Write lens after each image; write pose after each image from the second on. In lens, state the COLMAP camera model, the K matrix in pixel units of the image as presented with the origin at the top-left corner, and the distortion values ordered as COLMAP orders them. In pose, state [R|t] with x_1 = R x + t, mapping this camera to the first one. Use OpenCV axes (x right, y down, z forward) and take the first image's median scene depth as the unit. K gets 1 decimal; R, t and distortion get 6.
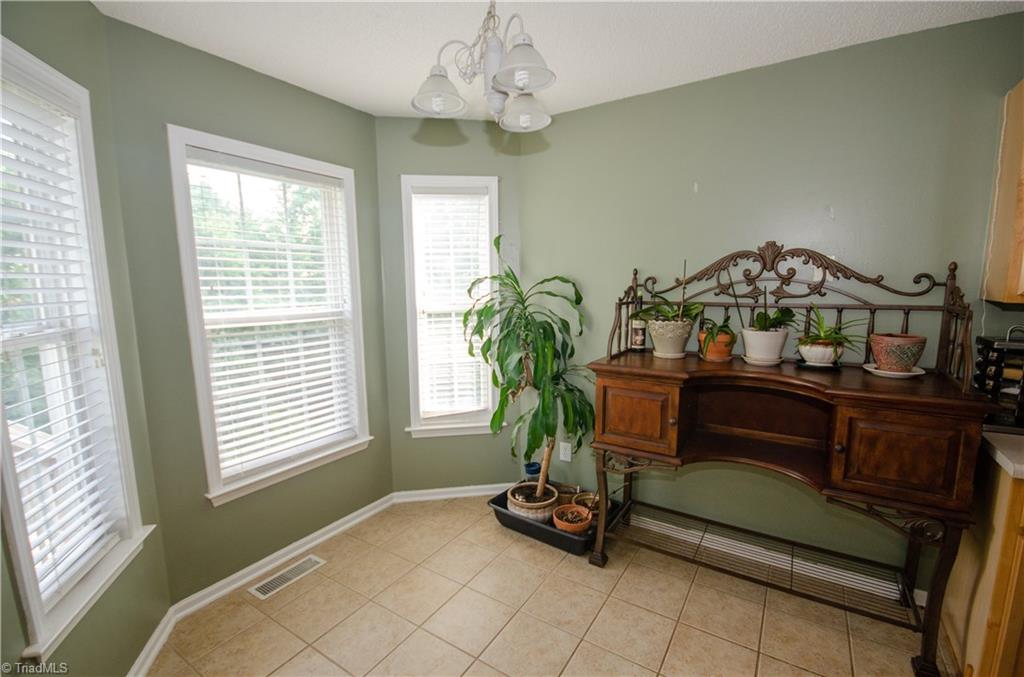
lens RADIAL K [[450.1, 0, 513.1], [0, 450.1, 346.5], [0, 0, 1]] dist [0.005743, -0.009554]
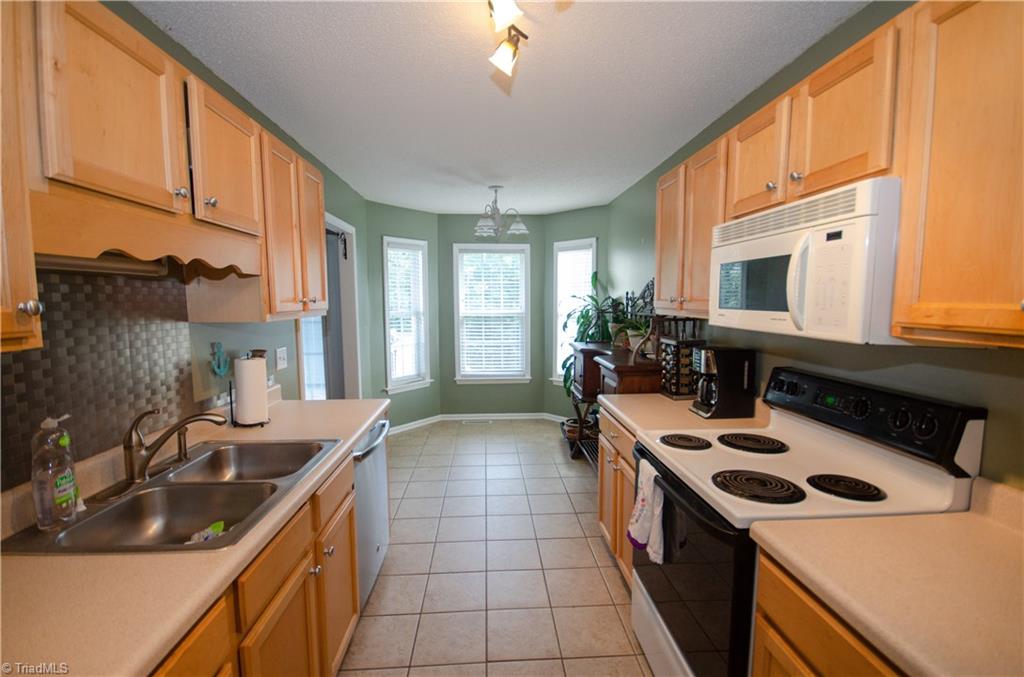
lens RADIAL K [[450.1, 0, 513.1], [0, 450.1, 346.5], [0, 0, 1]] dist [0.005743, -0.009554]
pose [[0.593649, 0.091720, -0.799480, 1.355476], [-0.117256, 0.992739, 0.026824, 0.027117], [0.796136, 0.077820, 0.600094, -0.276256]]
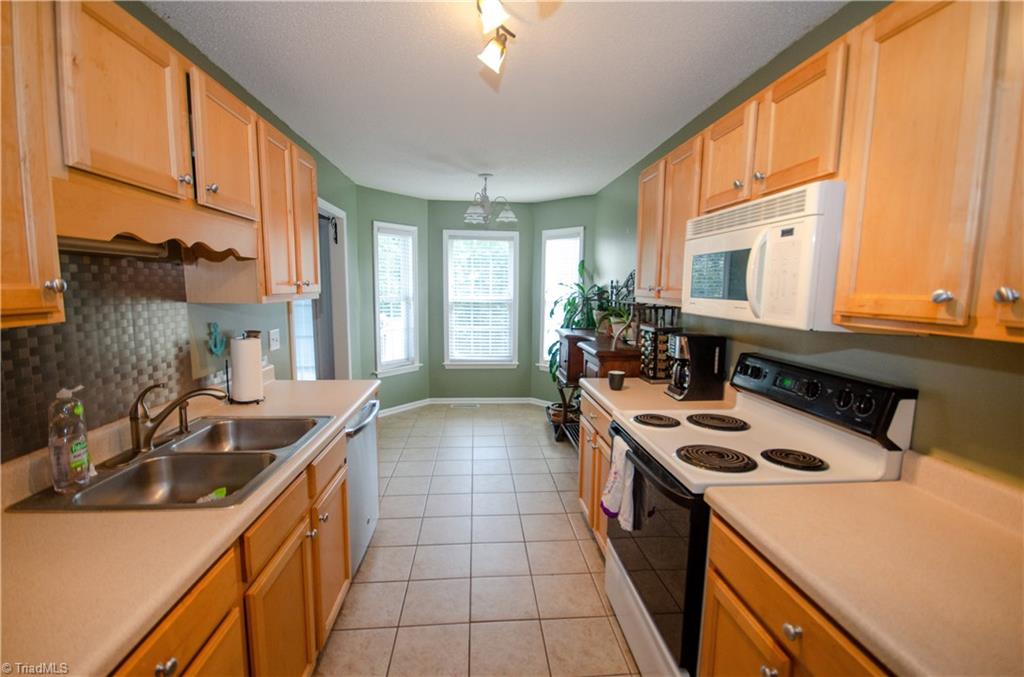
lens RADIAL K [[450.5, 0, 513.5], [0, 450.5, 344.9], [0, 0, 1]] dist [-0.001989, -0.000474]
pose [[0.611479, 0.119566, -0.782175, 1.395967], [-0.131220, 0.990153, 0.048774, 0.030461], [0.780304, 0.072813, 0.621147, -0.296409]]
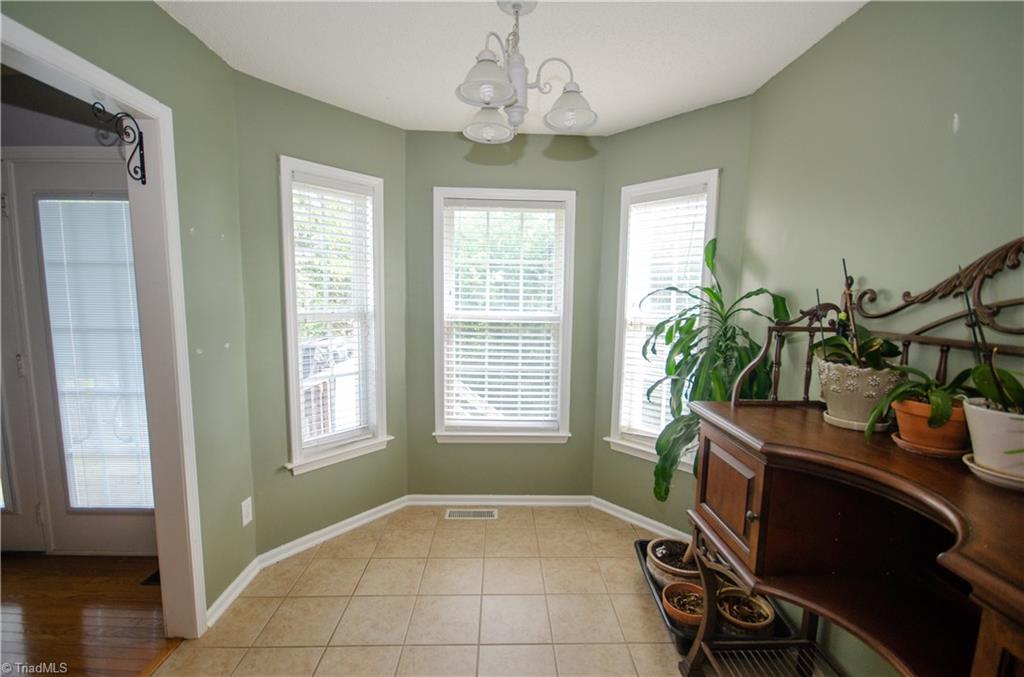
lens RADIAL K [[450.1, 0, 513.1], [0, 450.1, 346.5], [0, 0, 1]] dist [0.005743, -0.009554]
pose [[0.566860, 0.114608, -0.815803, 0.535459], [-0.139888, 0.989285, 0.041779, -0.039459], [0.811850, 0.090439, 0.576819, 0.279231]]
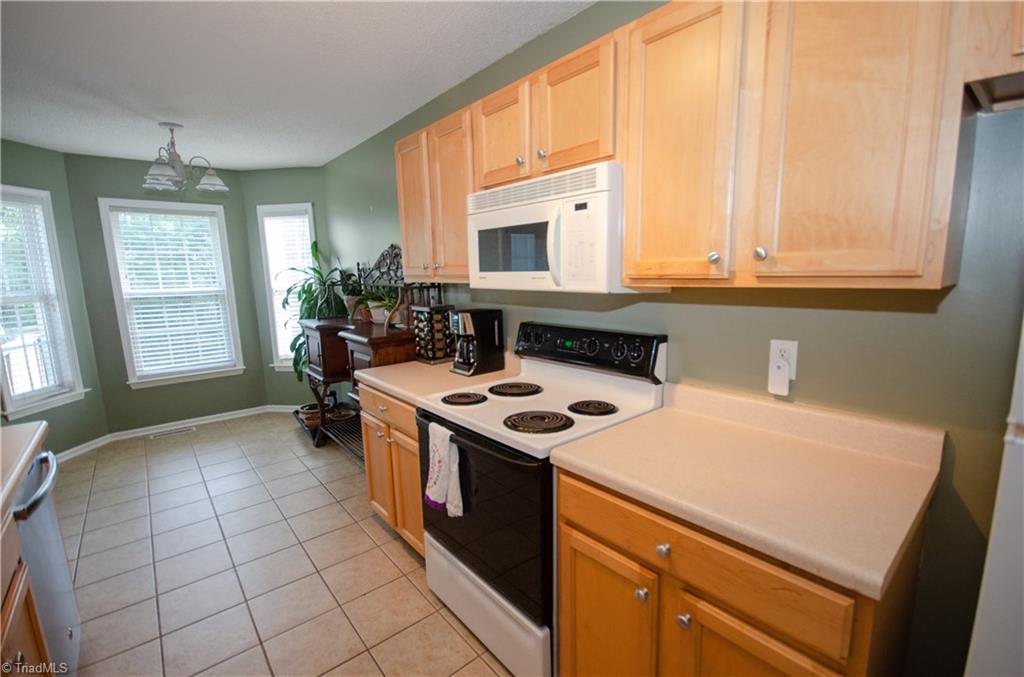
lens RADIAL K [[450.0, 0, 516.2], [0, 450.0, 345.9], [0, 0, 1]] dist [0.006554, -0.010620]
pose [[0.955298, 0.038693, -0.293102, 1.267217], [-0.030844, 0.999032, 0.031353, 0.047810], [0.294032, -0.020911, 0.955567, -0.313938]]
